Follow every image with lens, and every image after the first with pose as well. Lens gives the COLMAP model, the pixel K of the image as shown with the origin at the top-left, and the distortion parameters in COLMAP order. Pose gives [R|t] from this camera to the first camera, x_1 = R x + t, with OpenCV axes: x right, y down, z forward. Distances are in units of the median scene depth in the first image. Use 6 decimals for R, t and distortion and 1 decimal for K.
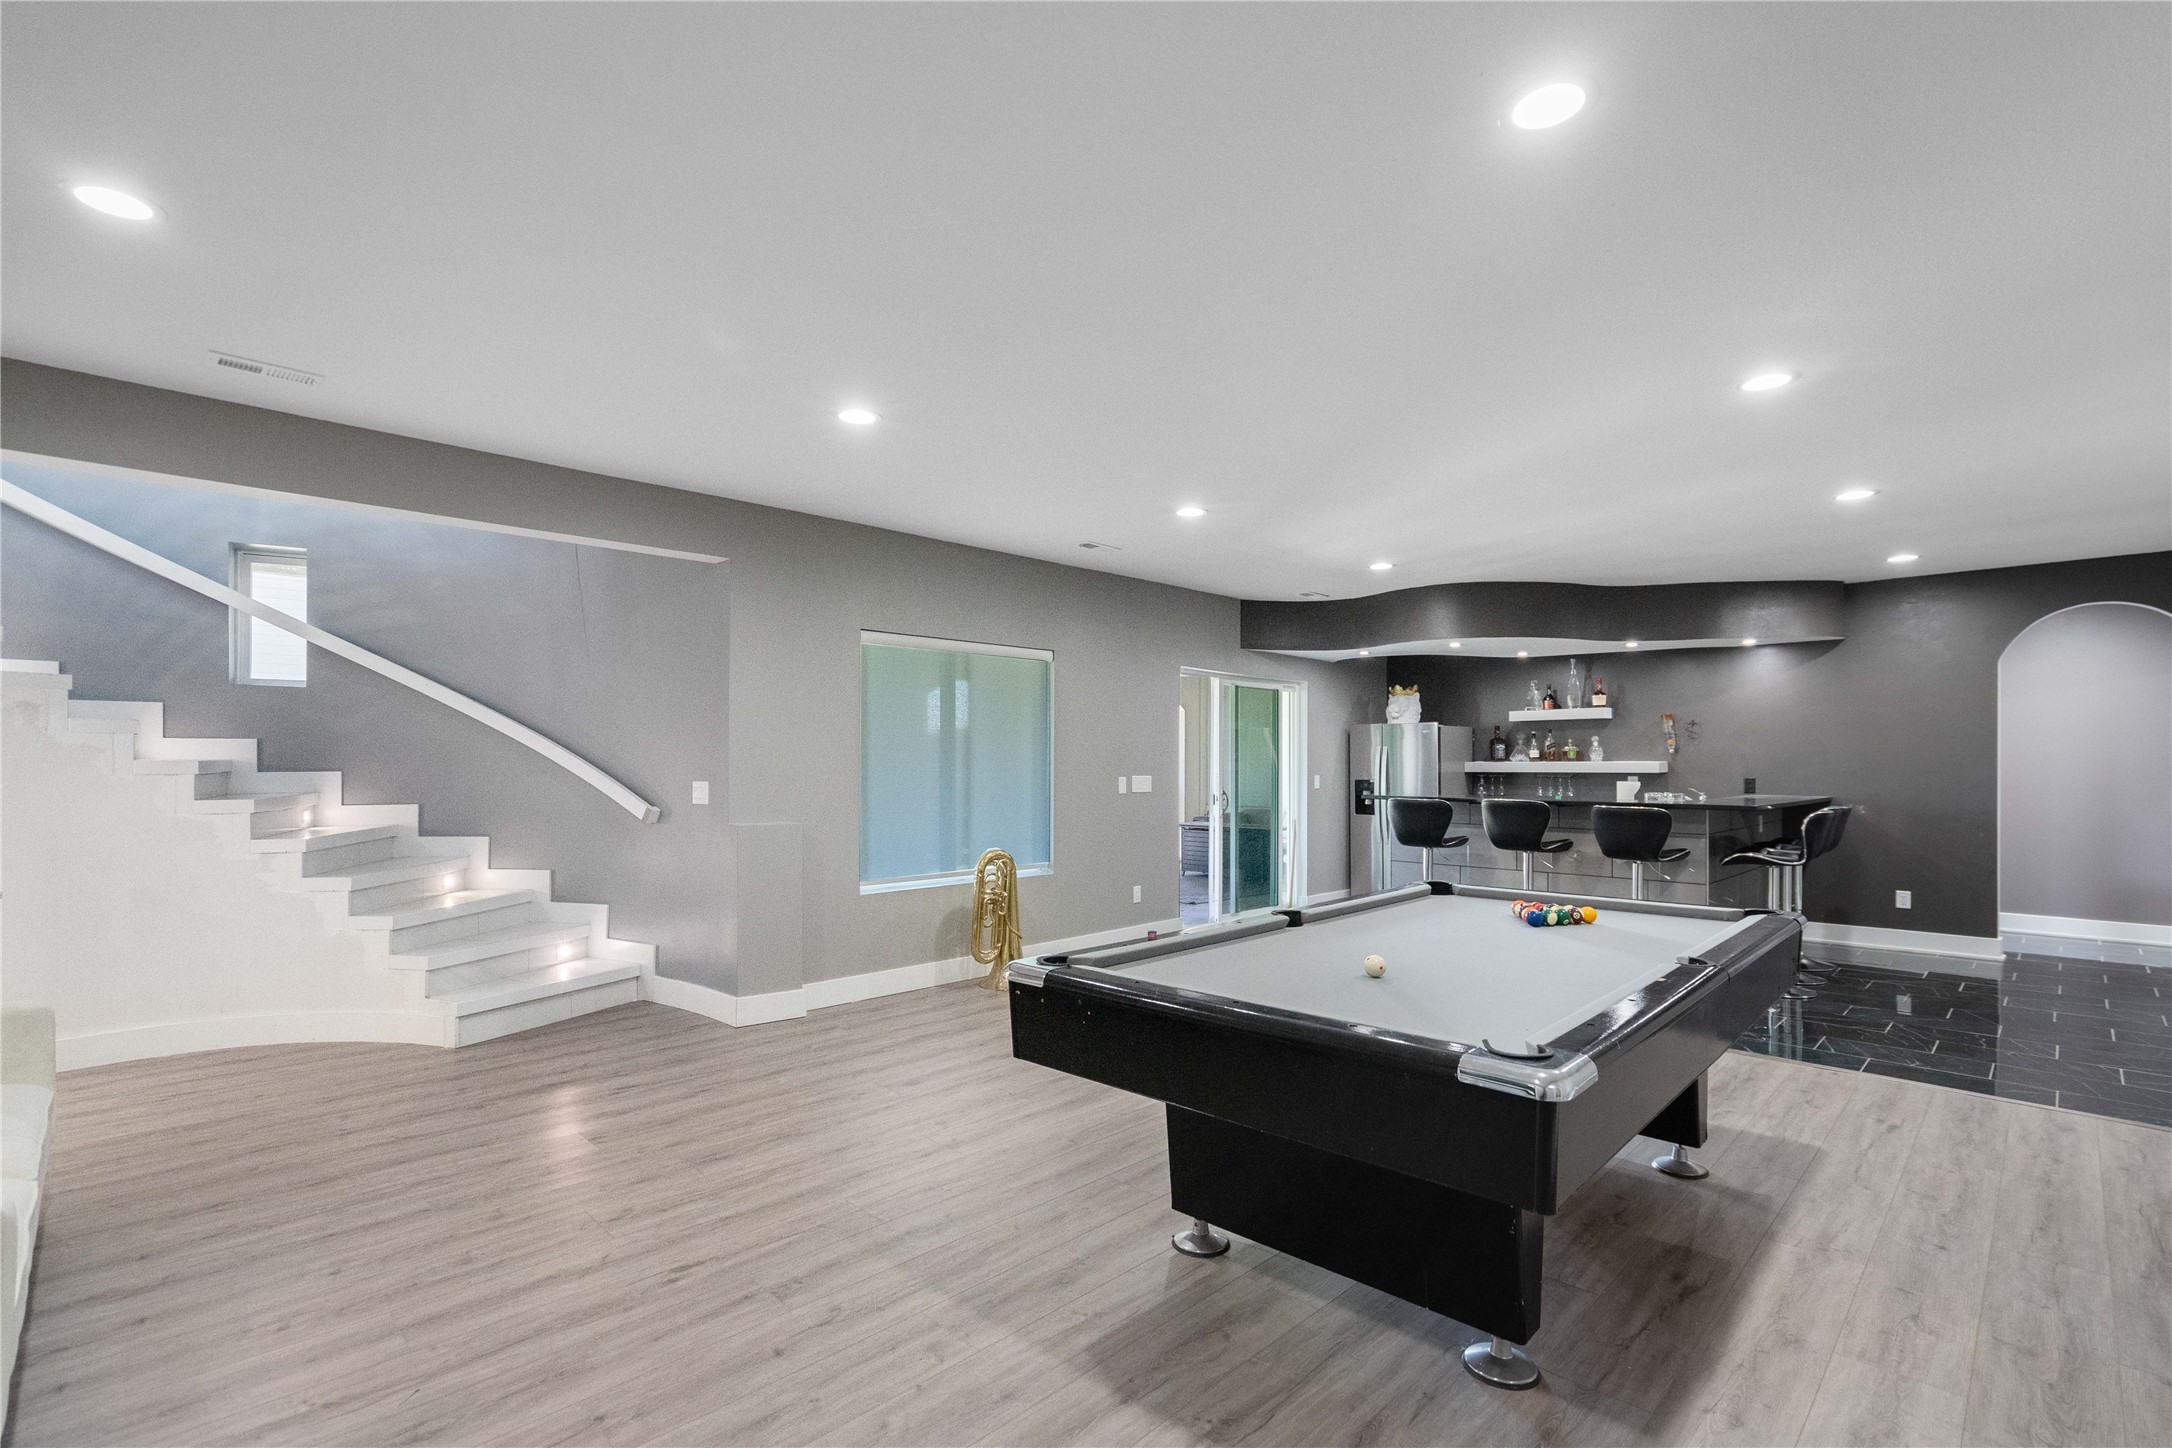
lens RADIAL K [[993.5, 0, 1091.8], [0, 993.5, 744.3], [0, 0, 1]] dist [-0.002904, -0.000003]
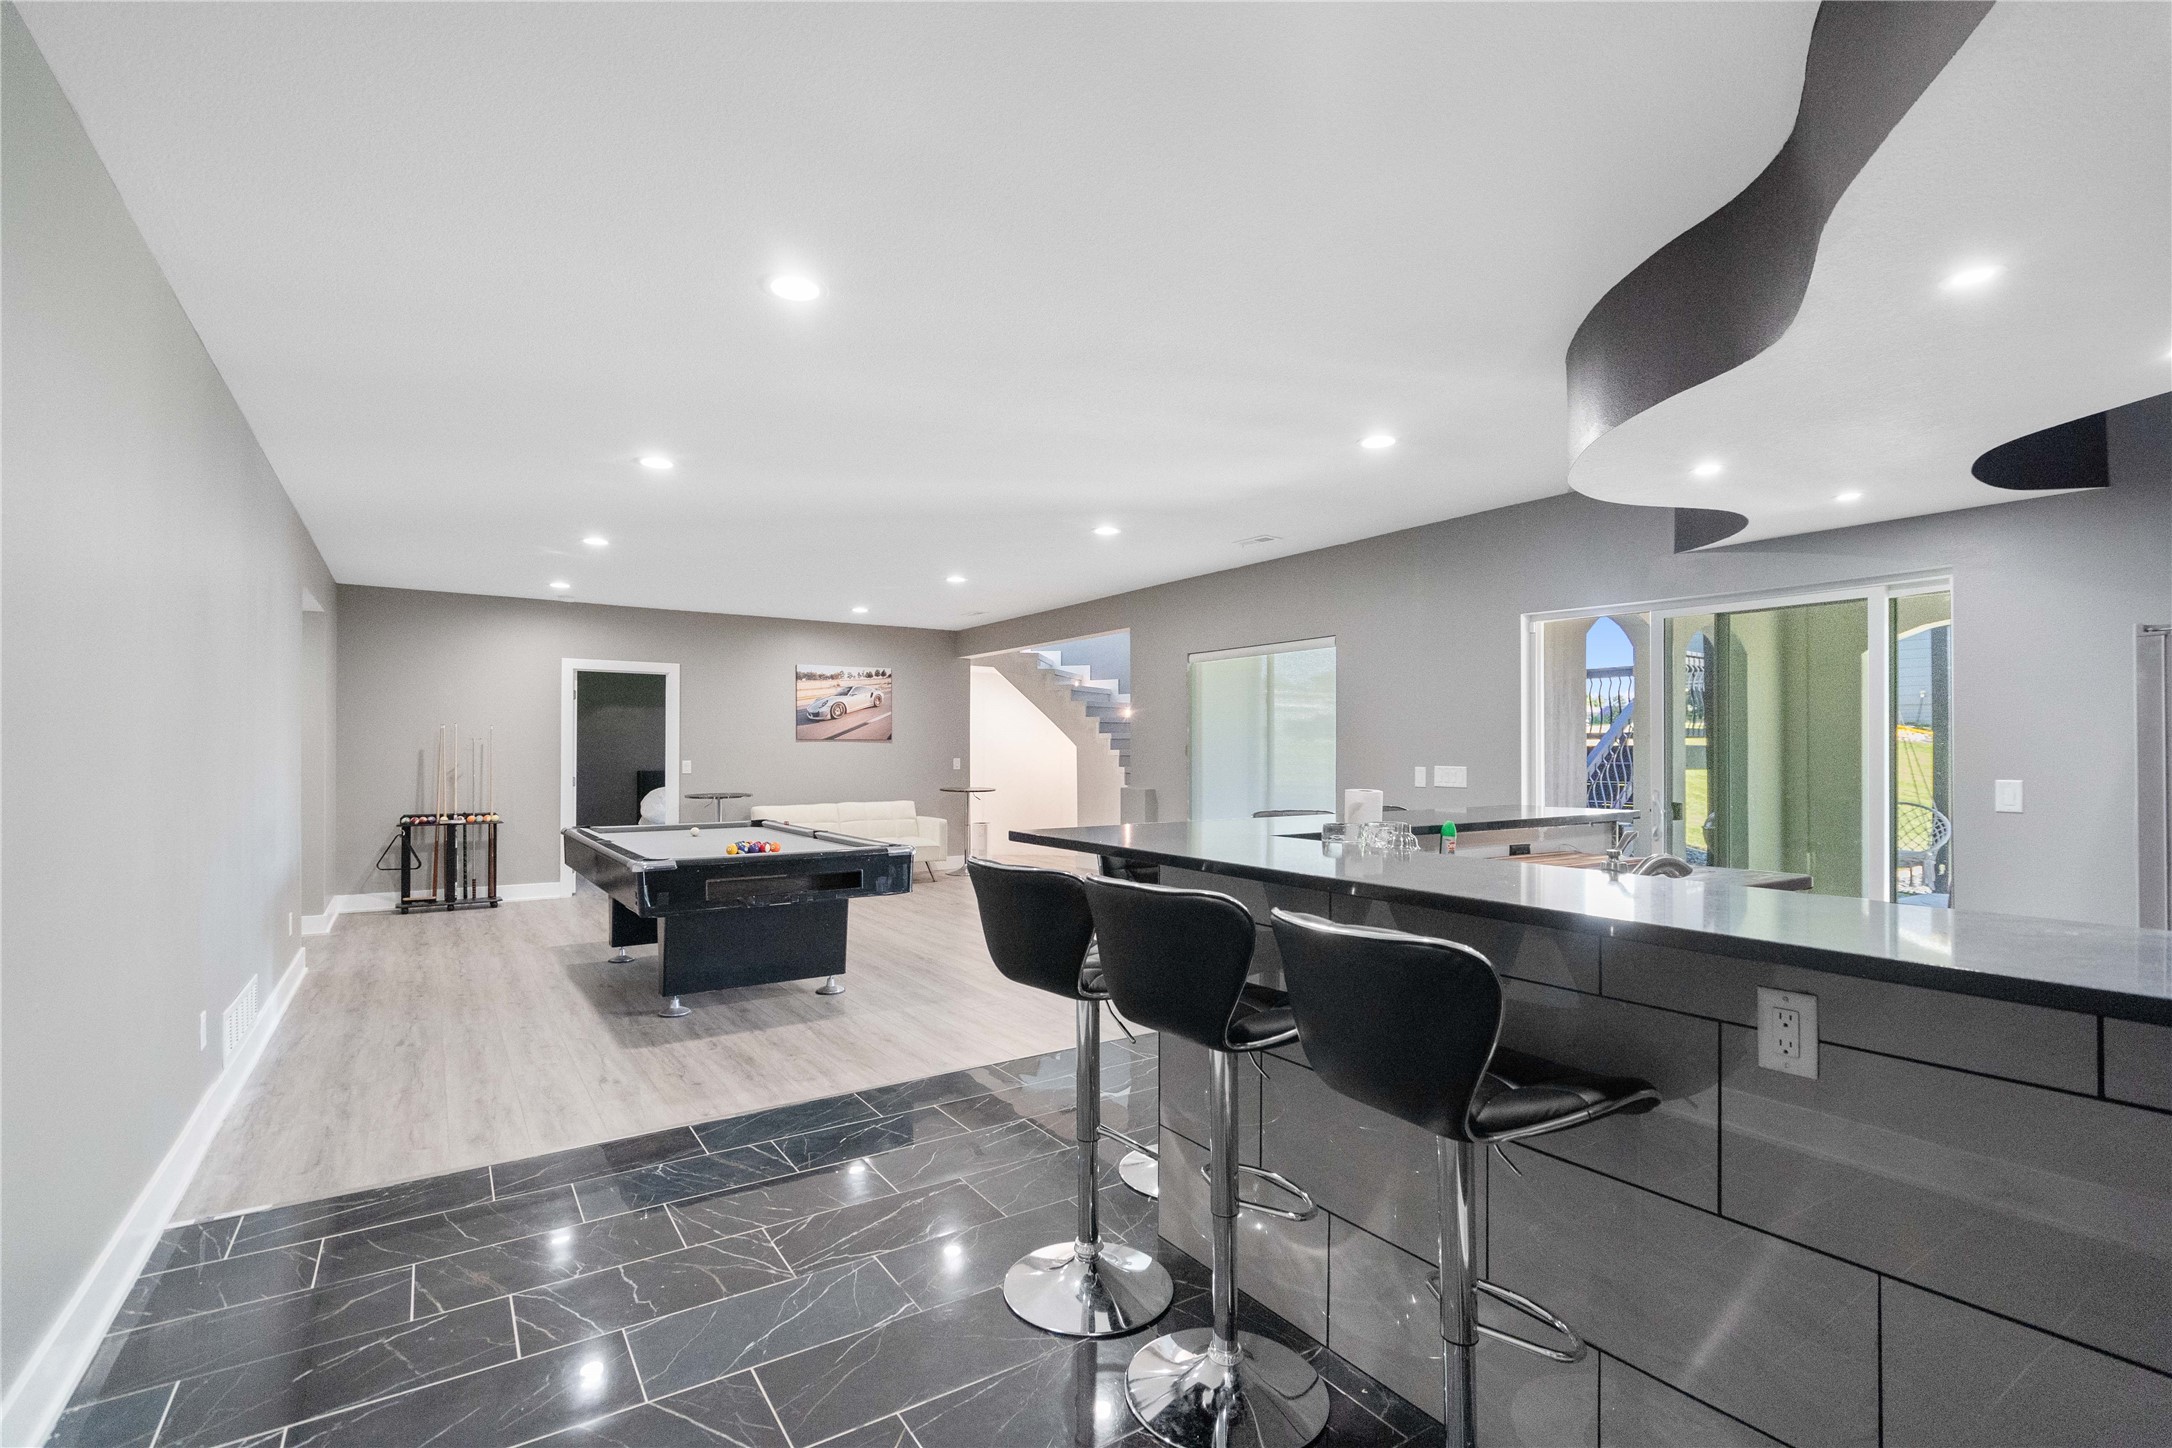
lens RADIAL K [[993.5, 0, 1090.7], [0, 993.5, 733.9], [0, 0, 1]] dist [-0.002904, -0.000003]
pose [[-0.205805, -0.013123, -0.978505, 1.735982], [0.020061, 0.999643, -0.017626, 0.027972], [0.978387, -0.023258, -0.205468, 1.718907]]
